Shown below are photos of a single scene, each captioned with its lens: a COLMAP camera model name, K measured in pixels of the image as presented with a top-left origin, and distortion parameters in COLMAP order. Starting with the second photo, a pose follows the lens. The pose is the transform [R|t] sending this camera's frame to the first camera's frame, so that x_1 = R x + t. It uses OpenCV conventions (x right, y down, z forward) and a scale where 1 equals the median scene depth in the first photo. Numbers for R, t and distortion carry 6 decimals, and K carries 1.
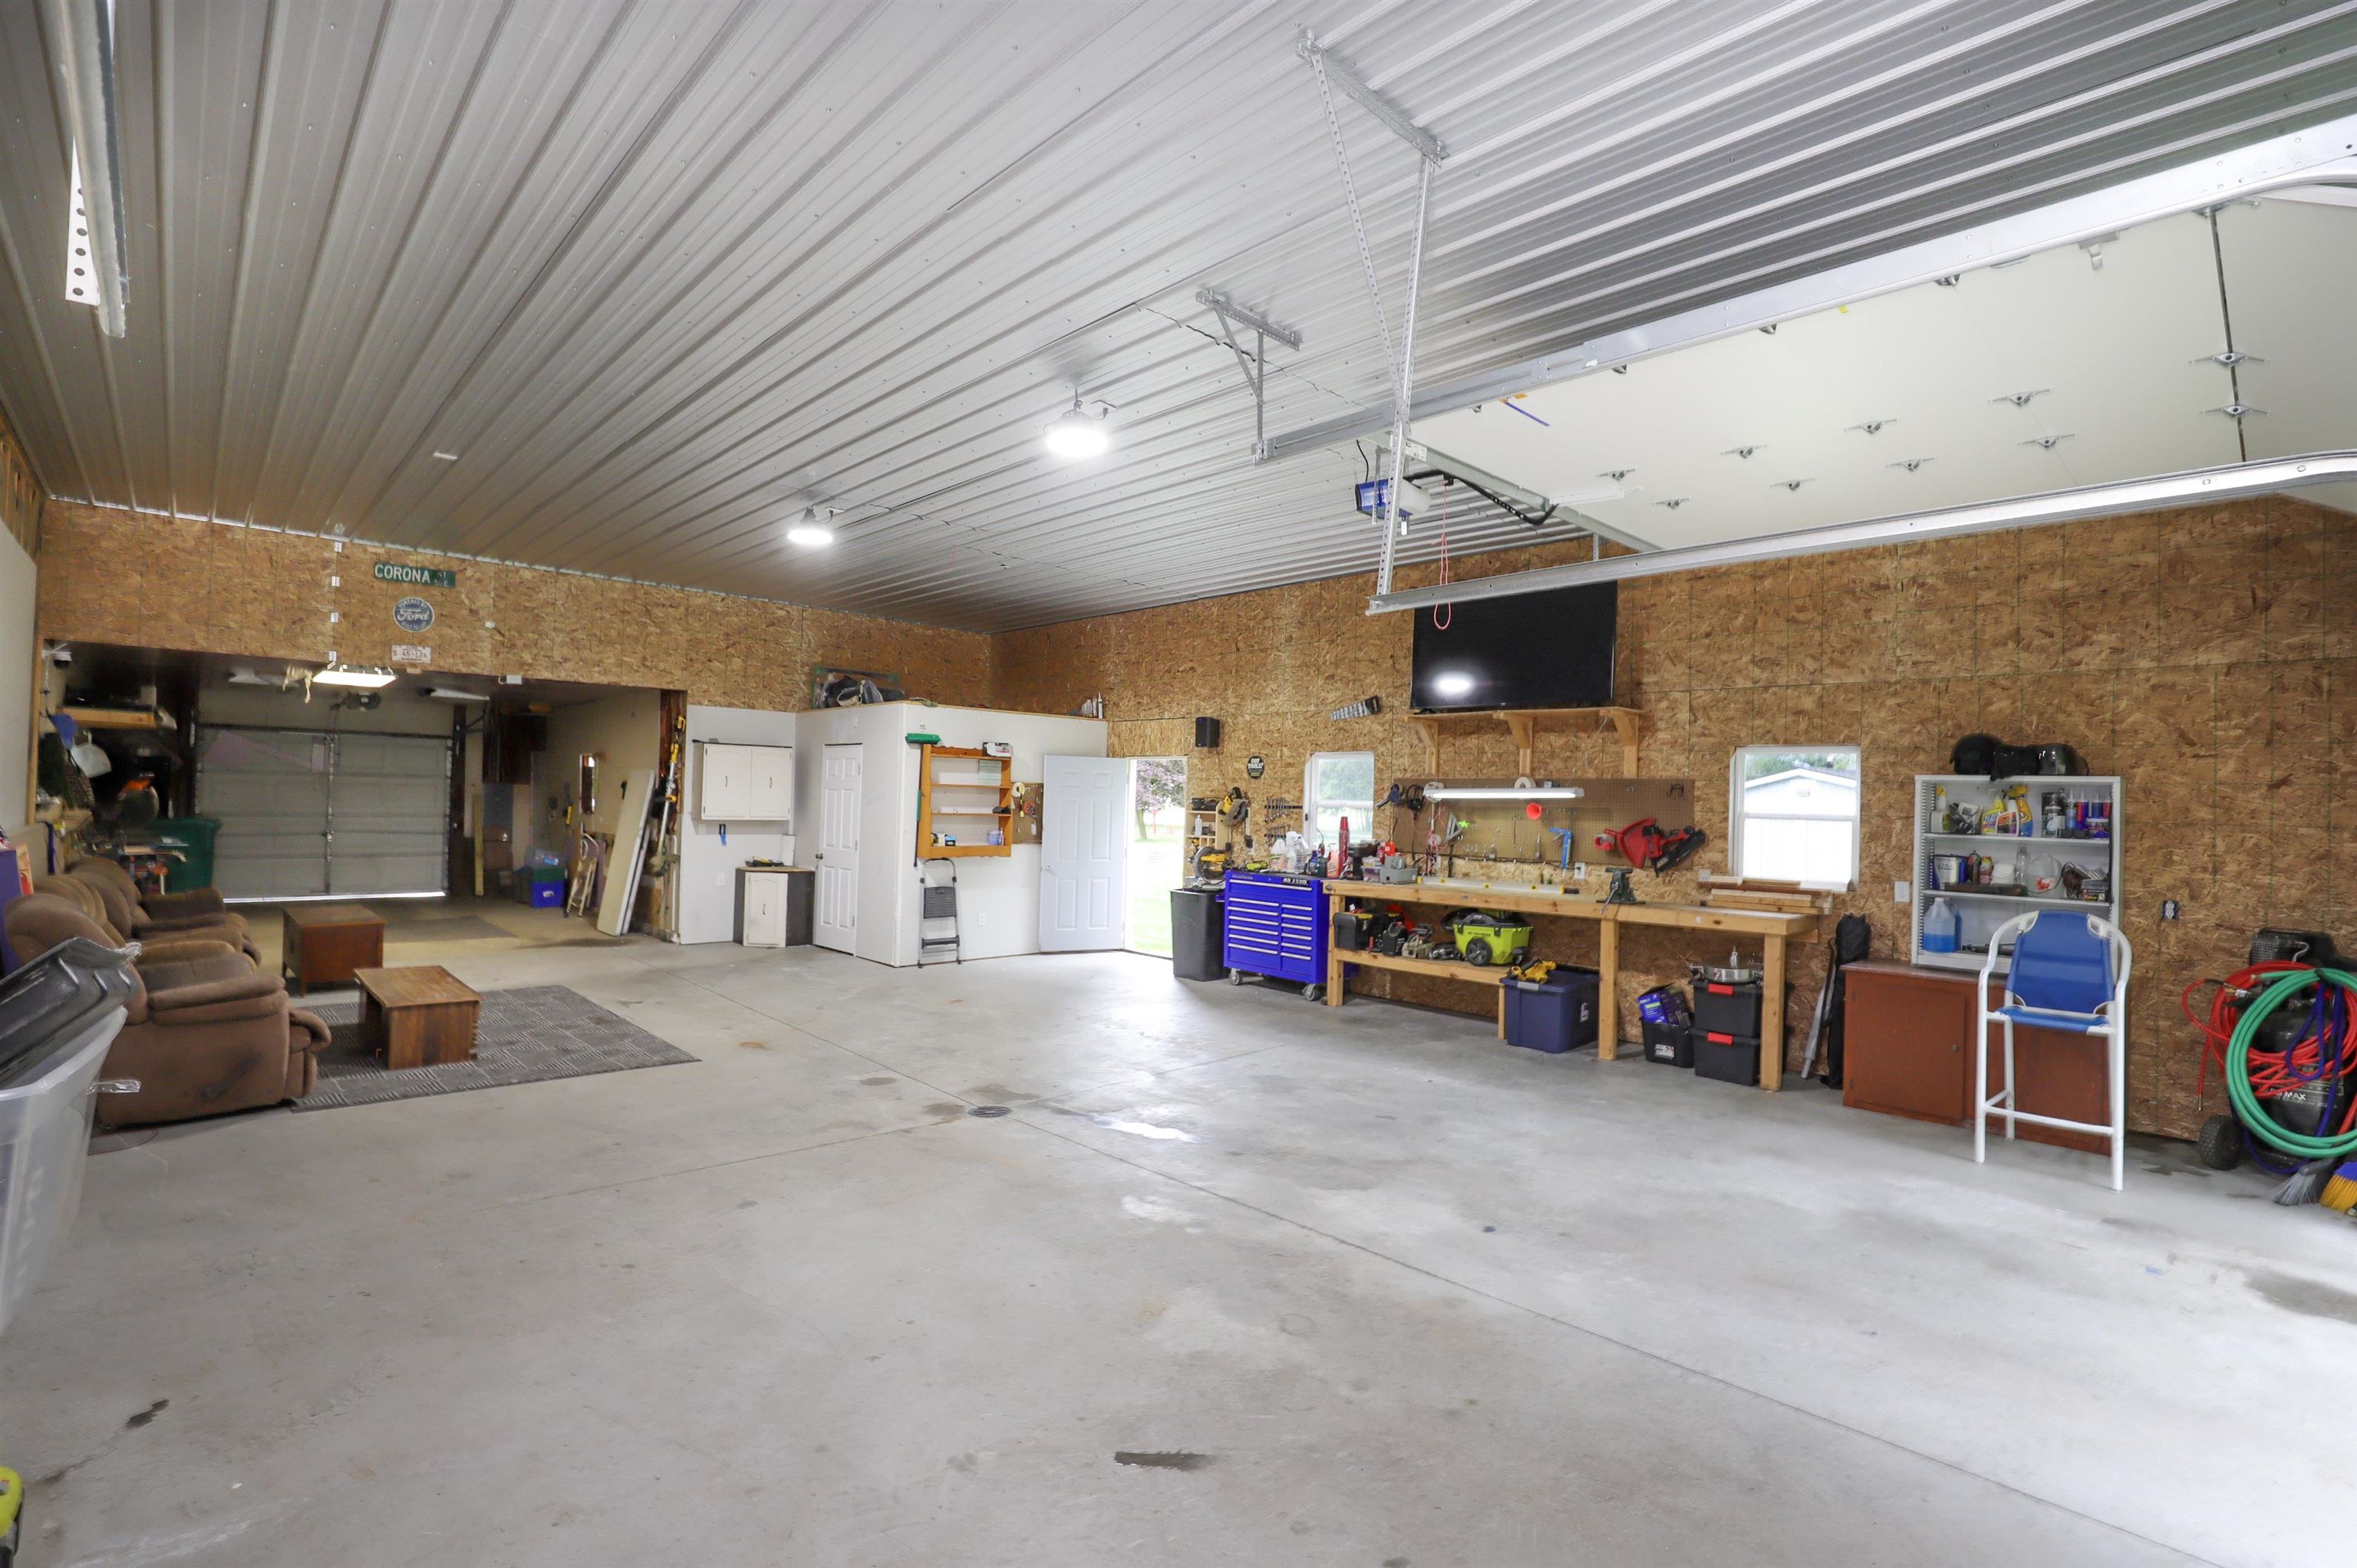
lens RADIAL K [[1081.3, 0, 1183.5], [0, 1081.3, 786.3], [0, 0, 1]] dist [-0.038184, 0.008167]
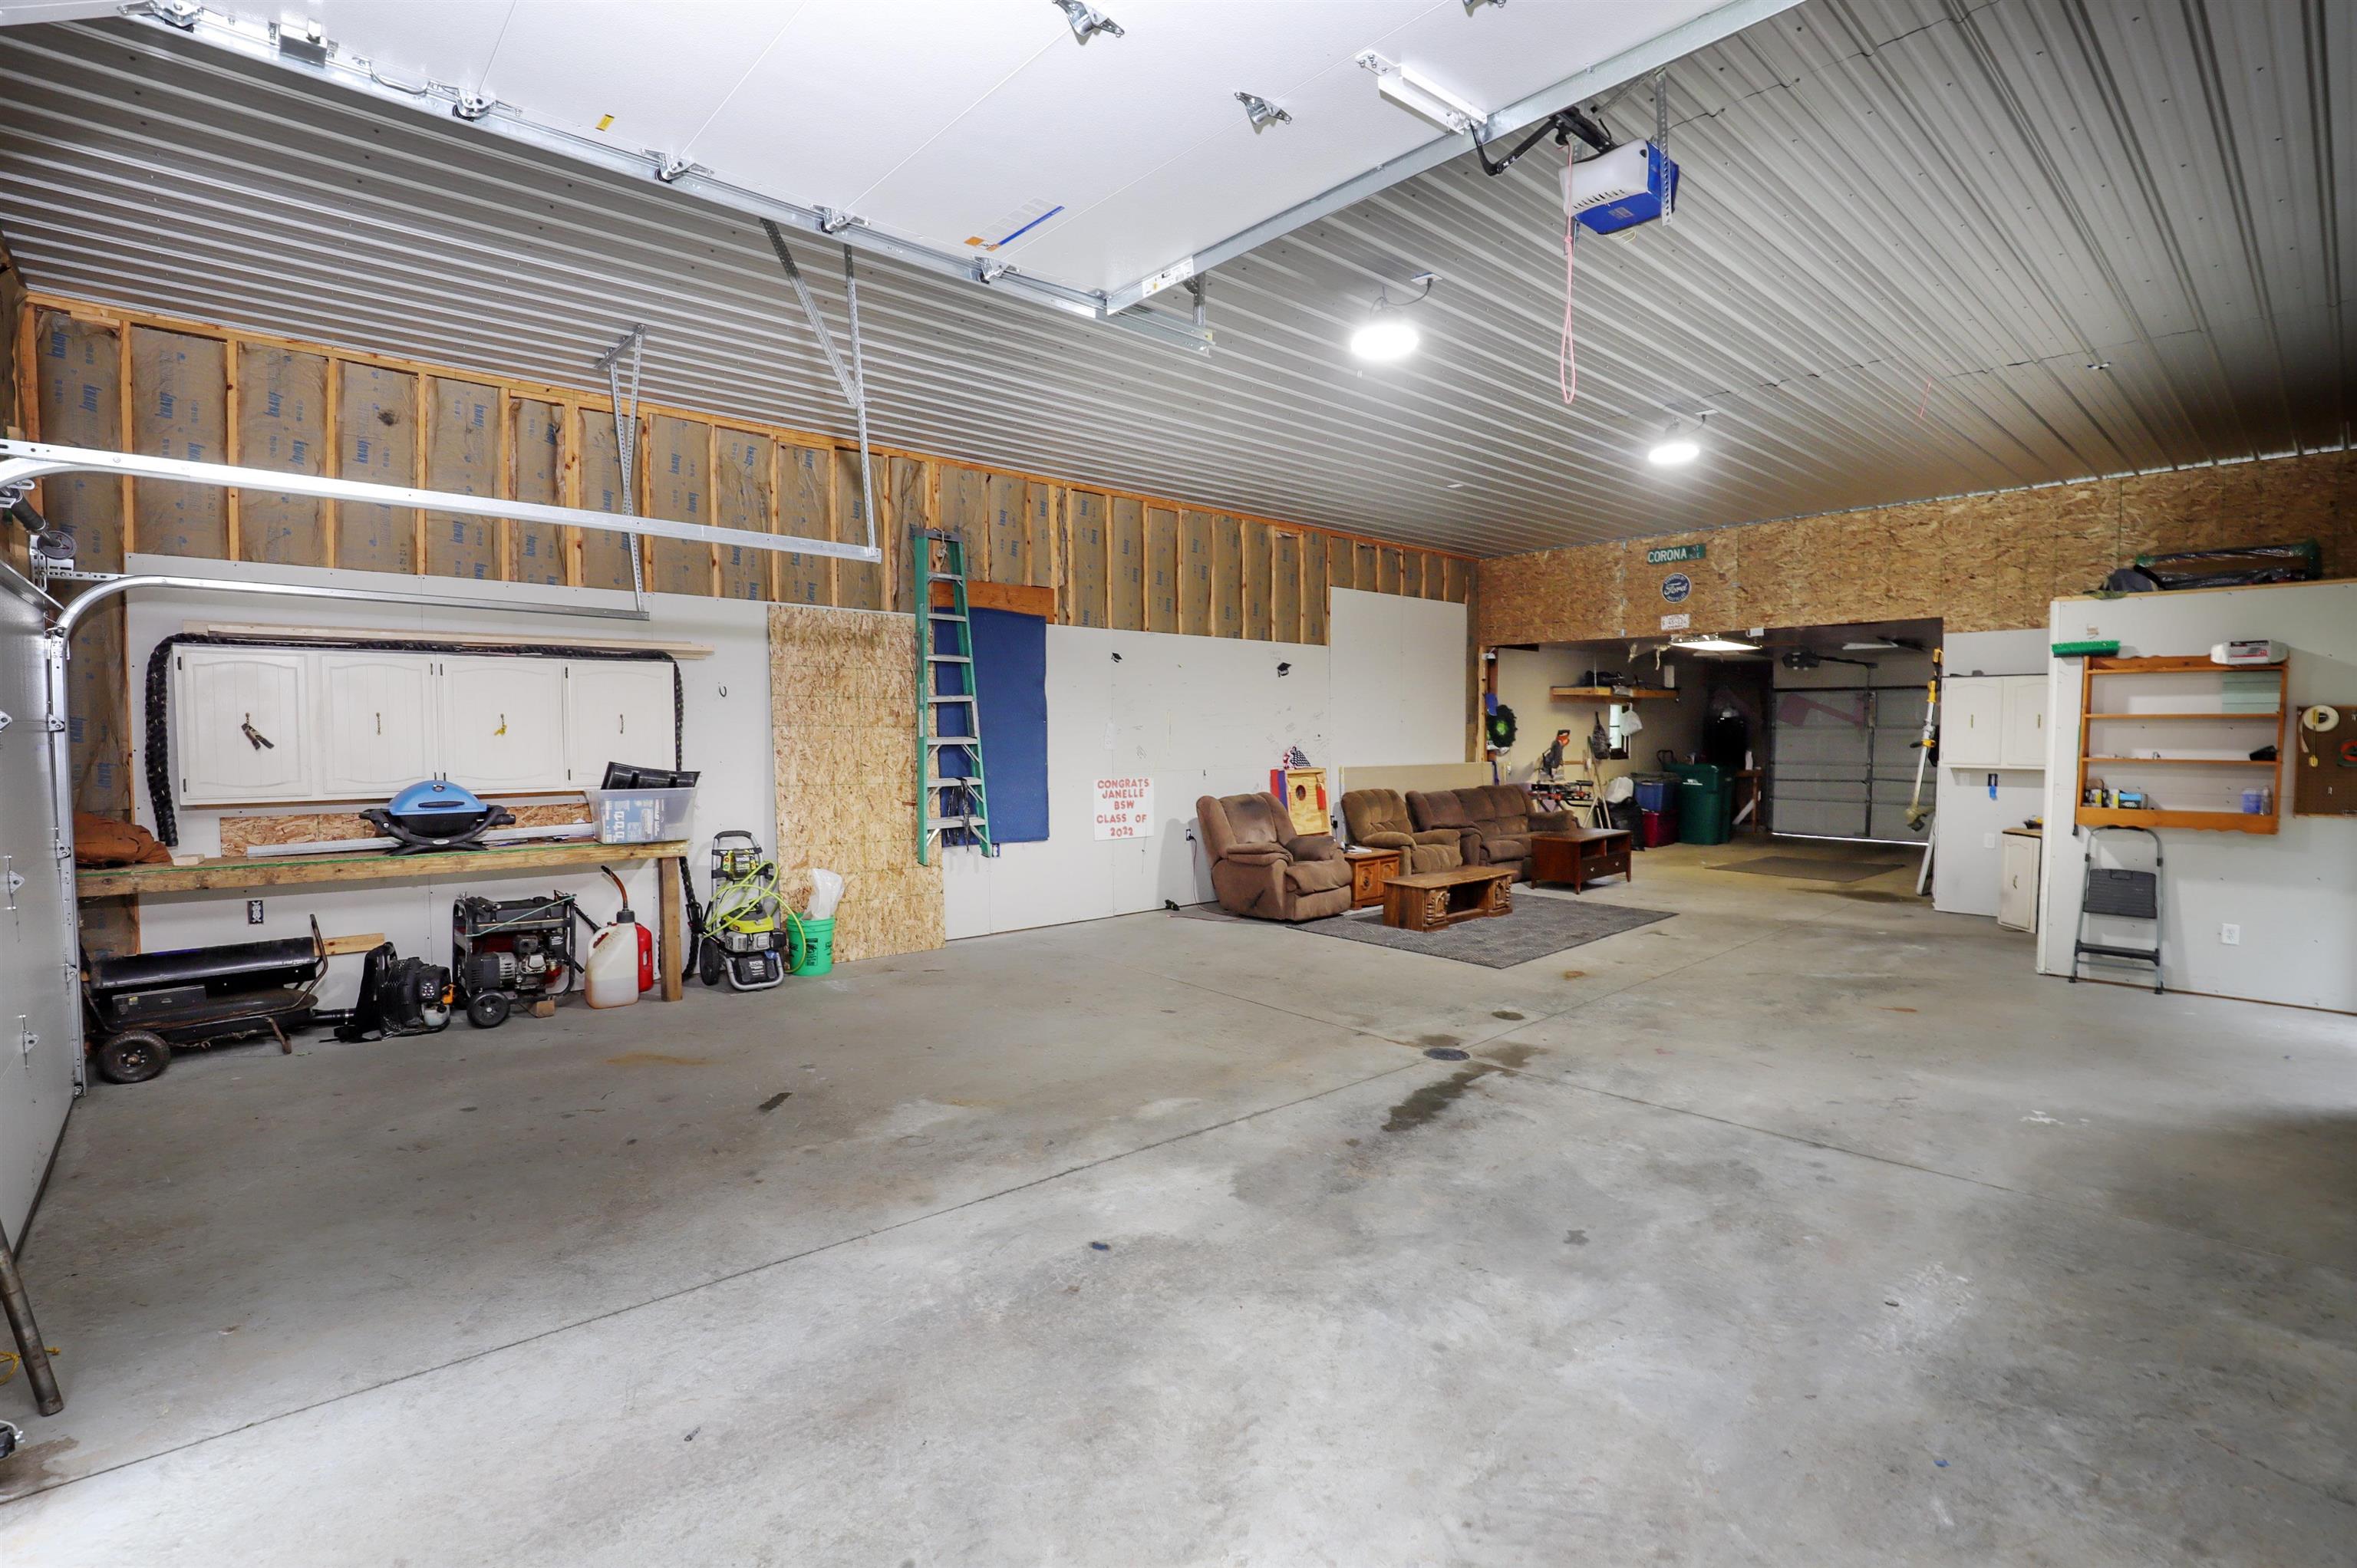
lens RADIAL K [[1089.2, 0, 1183.2], [0, 1089.2, 776.5], [0, 0, 1]] dist [-0.032399, -0.000173]
pose [[-0.028295, 0.016436, -0.999464, 0.831669], [0.009536, 0.999824, 0.016172, 0.037117], [0.999554, -0.009074, -0.028446, 0.831699]]
